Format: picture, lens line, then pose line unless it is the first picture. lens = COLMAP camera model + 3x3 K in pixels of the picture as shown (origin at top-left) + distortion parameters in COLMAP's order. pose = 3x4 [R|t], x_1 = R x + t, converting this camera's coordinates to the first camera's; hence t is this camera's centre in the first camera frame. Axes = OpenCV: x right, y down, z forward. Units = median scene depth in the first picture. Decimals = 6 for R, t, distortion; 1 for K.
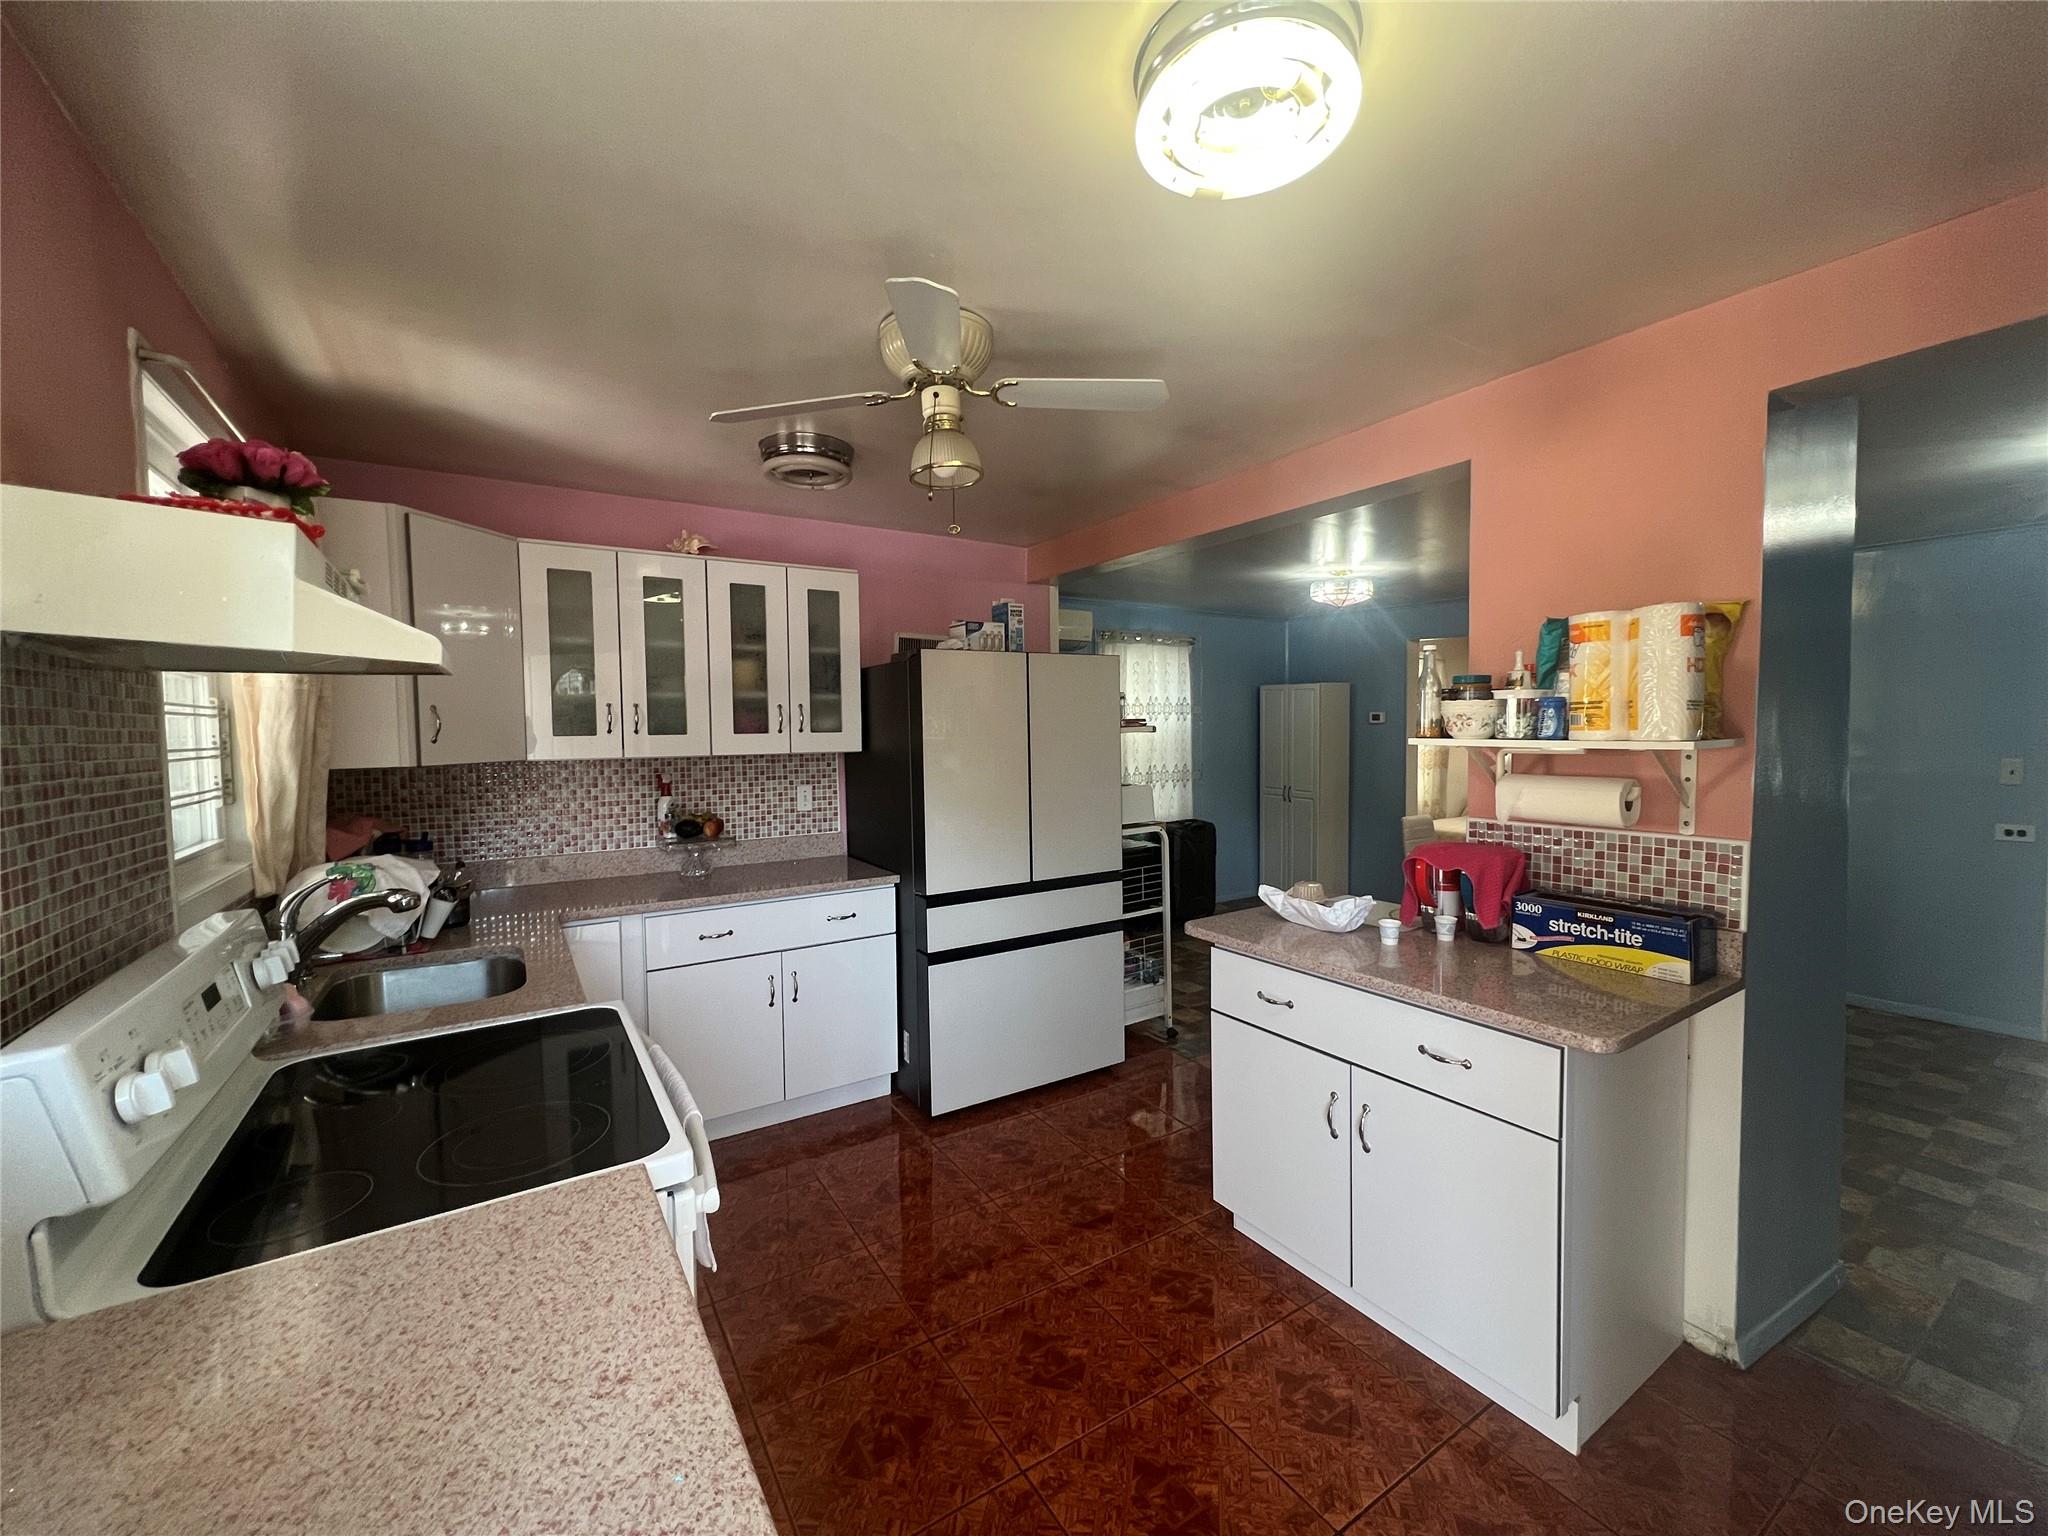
lens RADIAL K [[818.6, 0, 1020.5], [0, 818.6, 766.8], [0, 0, 1]] dist [-0.002402, 0.000107]
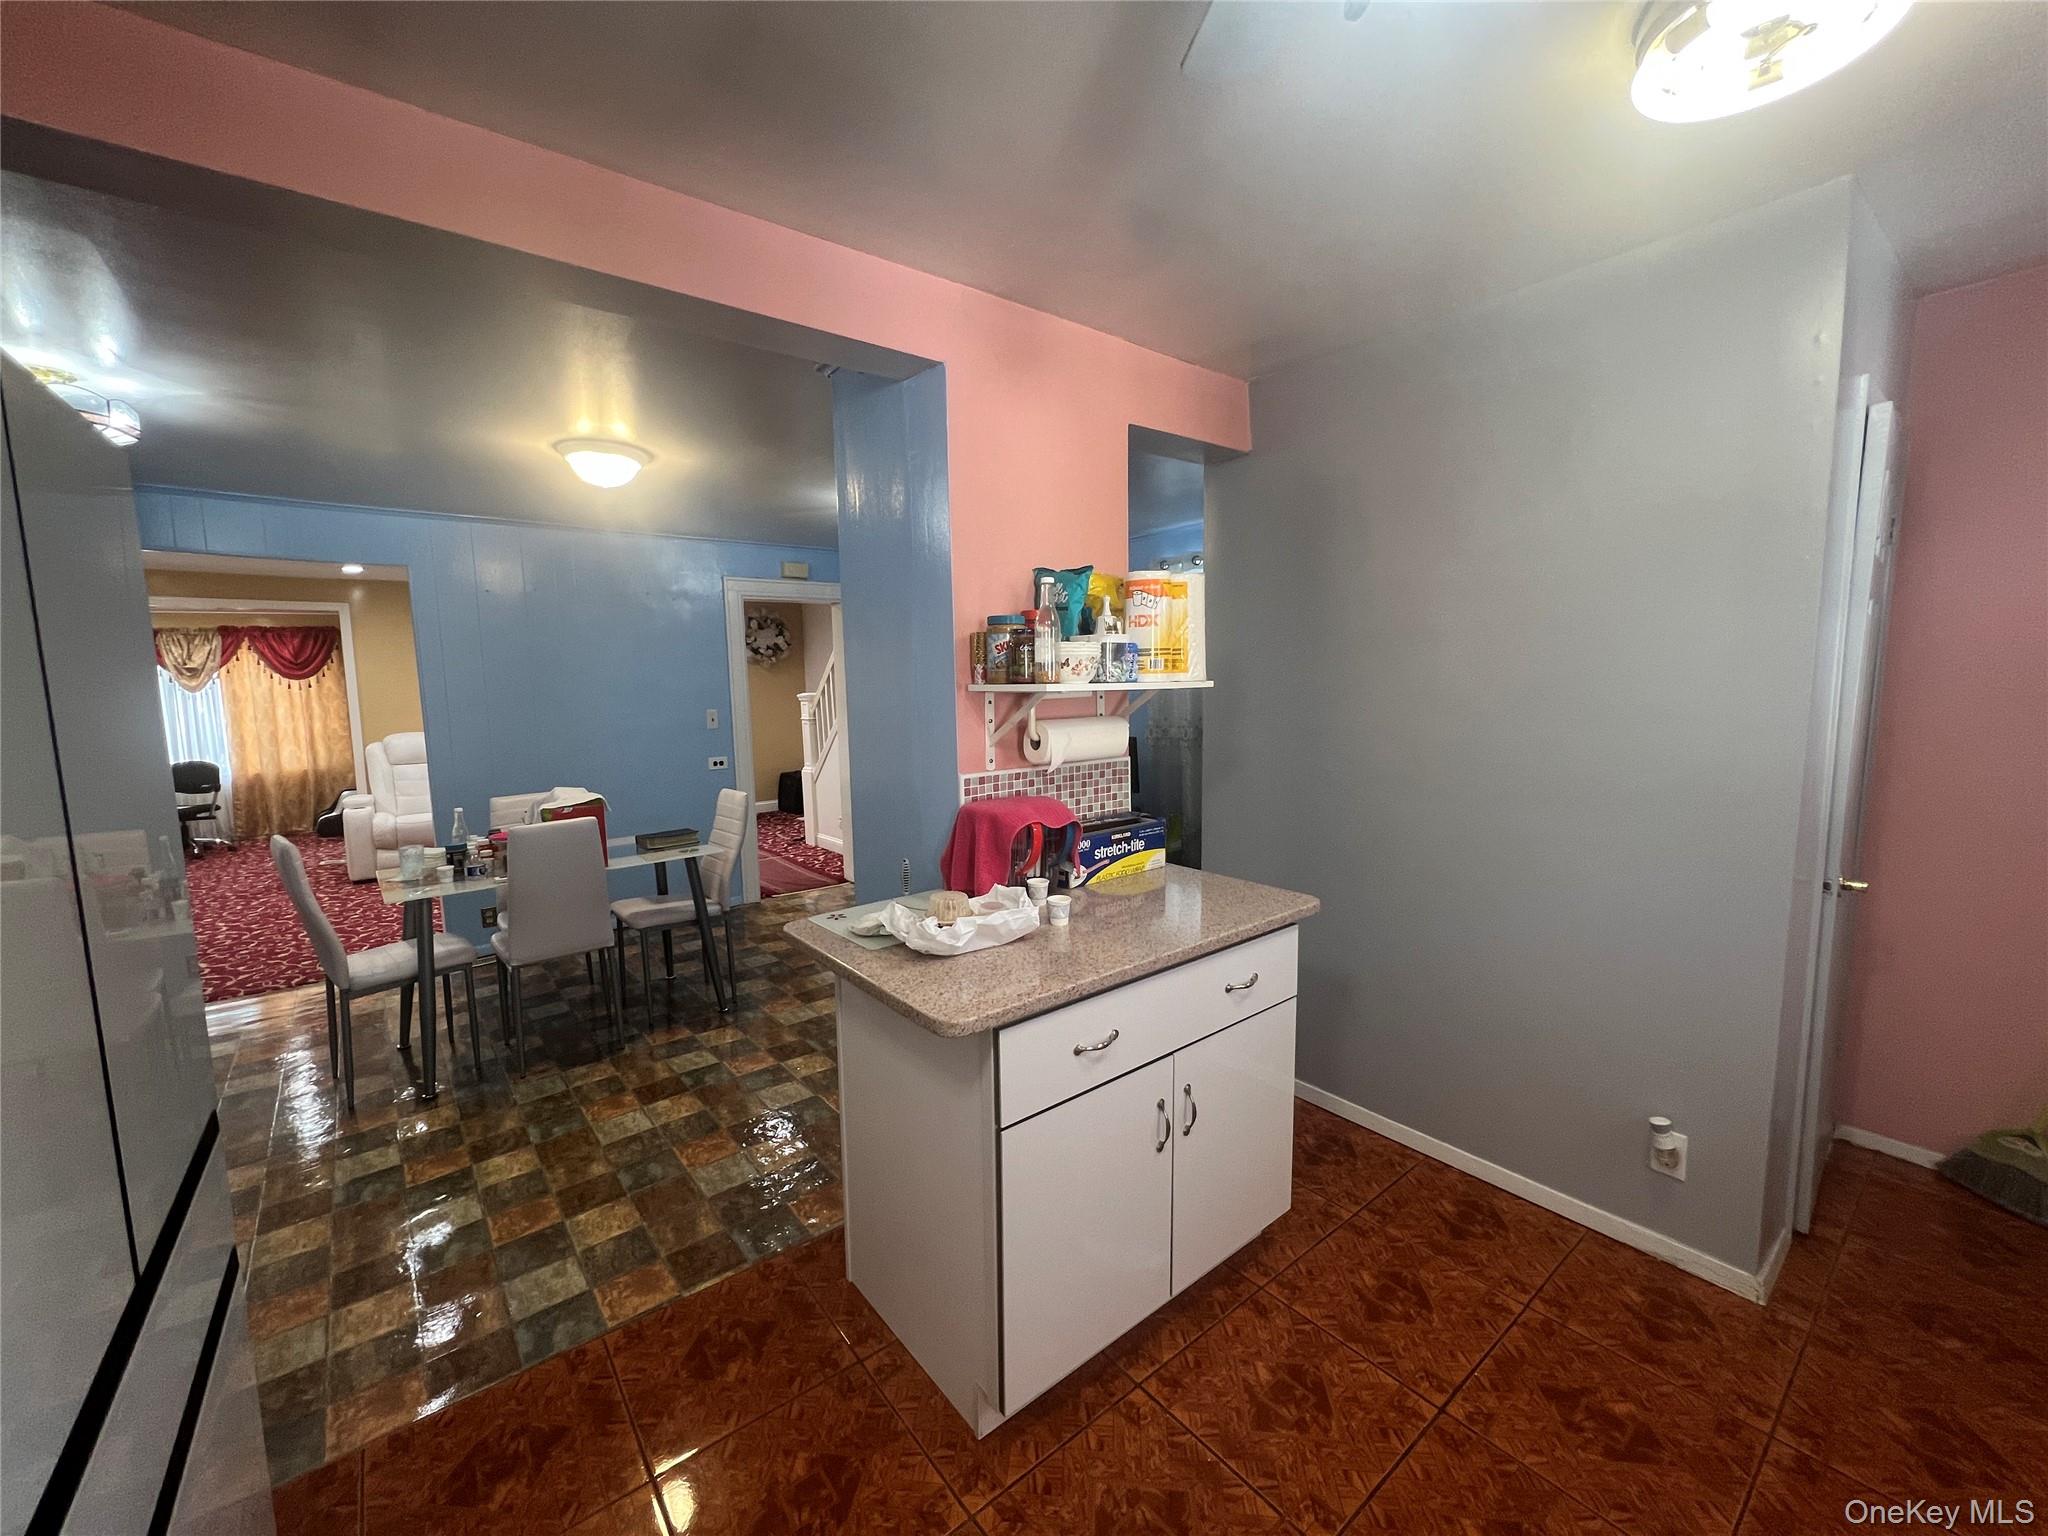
lens RADIAL K [[818.6, 0, 1018.5], [0, 818.6, 781.0], [0, 0, 1]] dist [-0.002402, 0.000107]
pose [[-0.115414, -0.110907, 0.987106, -0.404796], [0.065850, 0.990707, 0.119011, -0.039852], [-0.991132, 0.078736, -0.107039, 1.220774]]
